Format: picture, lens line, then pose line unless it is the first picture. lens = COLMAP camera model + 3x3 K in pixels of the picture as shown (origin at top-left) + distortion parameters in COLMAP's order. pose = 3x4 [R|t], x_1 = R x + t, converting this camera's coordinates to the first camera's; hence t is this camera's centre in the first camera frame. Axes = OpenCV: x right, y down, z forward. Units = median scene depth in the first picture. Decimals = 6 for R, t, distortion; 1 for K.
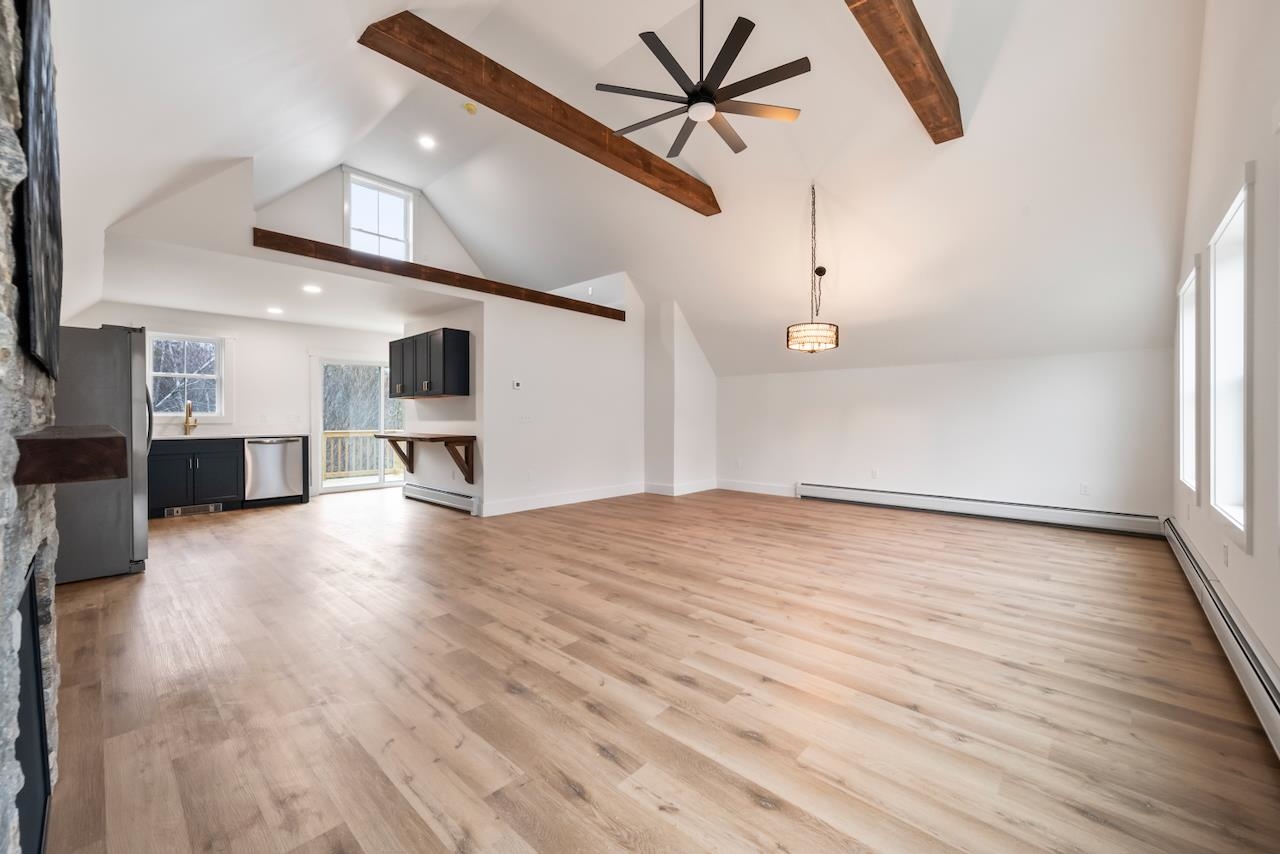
lens RADIAL K [[499.5, 0, 634.7], [0, 499.5, 421.3], [0, 0, 1]] dist [0.003348, -0.000494]
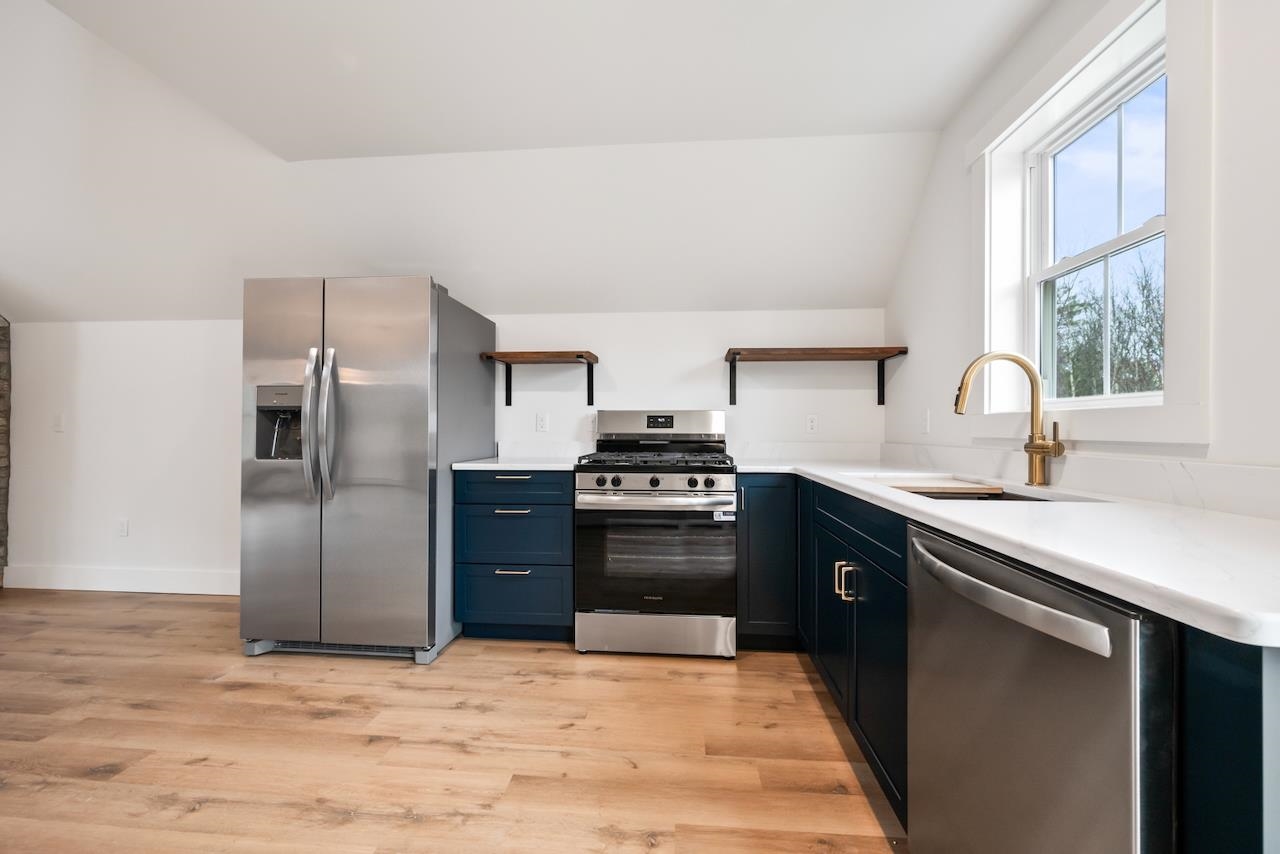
lens RADIAL K [[499.5, 0, 641.1], [0, 499.5, 425.4], [0, 0, 1]] dist [0.003348, -0.000494]
pose [[-0.788540, -0.004882, -0.614965, -0.561559], [-0.001106, 0.999978, -0.006520, -0.001438], [0.614983, -0.004461, -0.788528, 1.049633]]
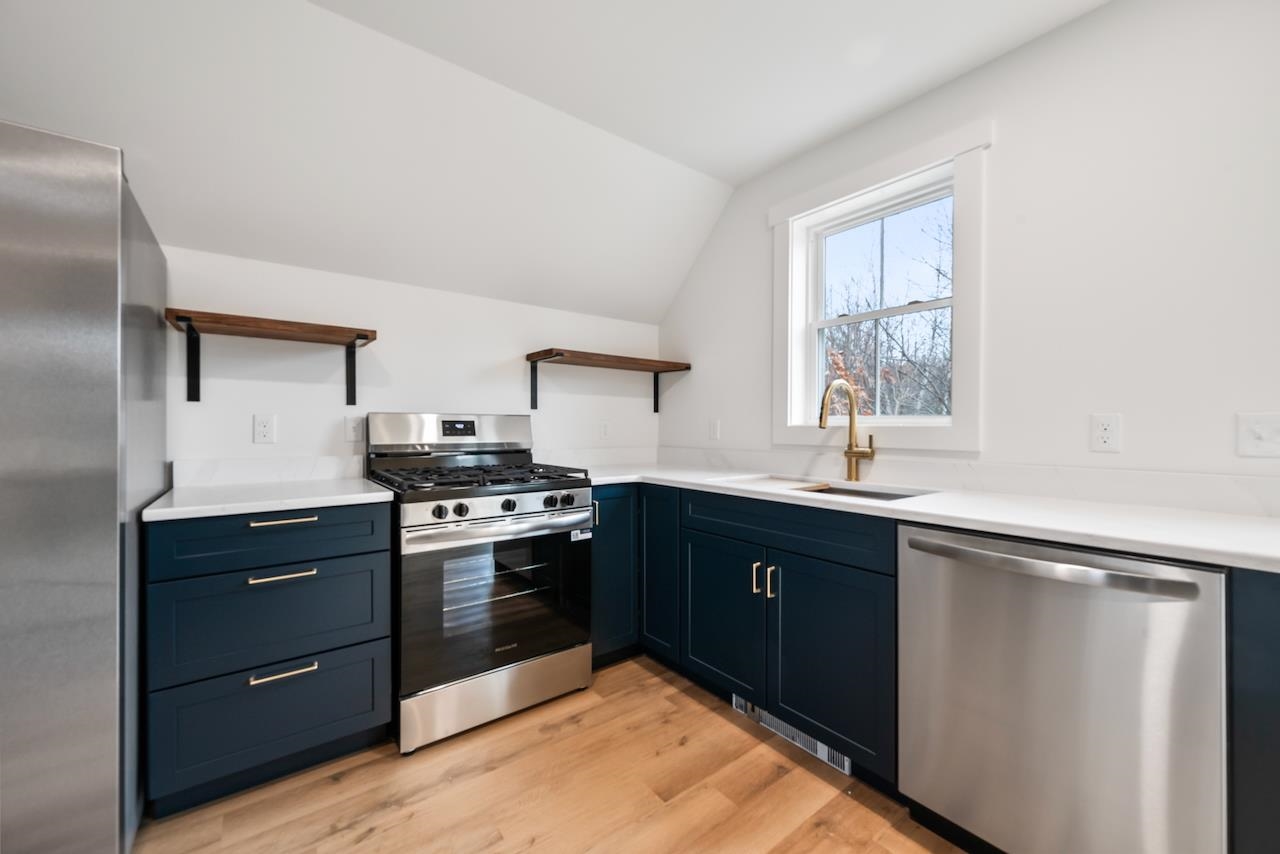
lens RADIAL K [[499.5, 0, 638.0], [0, 499.5, 426.7], [0, 0, 1]] dist [0.003348, -0.000494]
pose [[-0.170038, 0.000445, -0.985437, -0.512769], [-0.002735, 0.999996, 0.000924, -0.009897], [0.985434, 0.002852, -0.170037, 0.888976]]
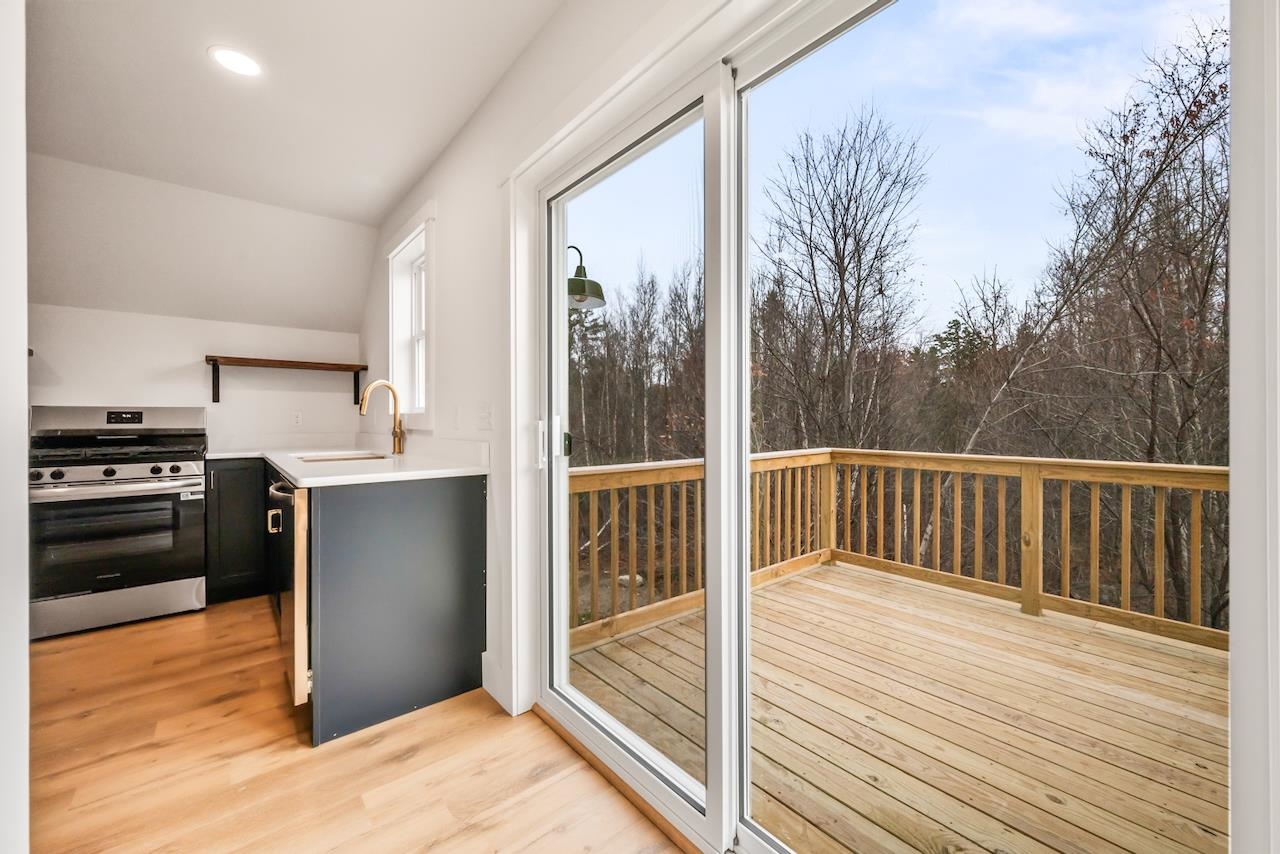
lens RADIAL K [[499.5, 0, 631.1], [0, 499.5, 423.1], [0, 0, 1]] dist [0.003348, -0.000494]
pose [[-0.135582, 0.009147, -0.990724, -0.443451], [0.002697, 0.999957, 0.008863, -0.005465], [0.990762, -0.001470, -0.135601, 1.250801]]
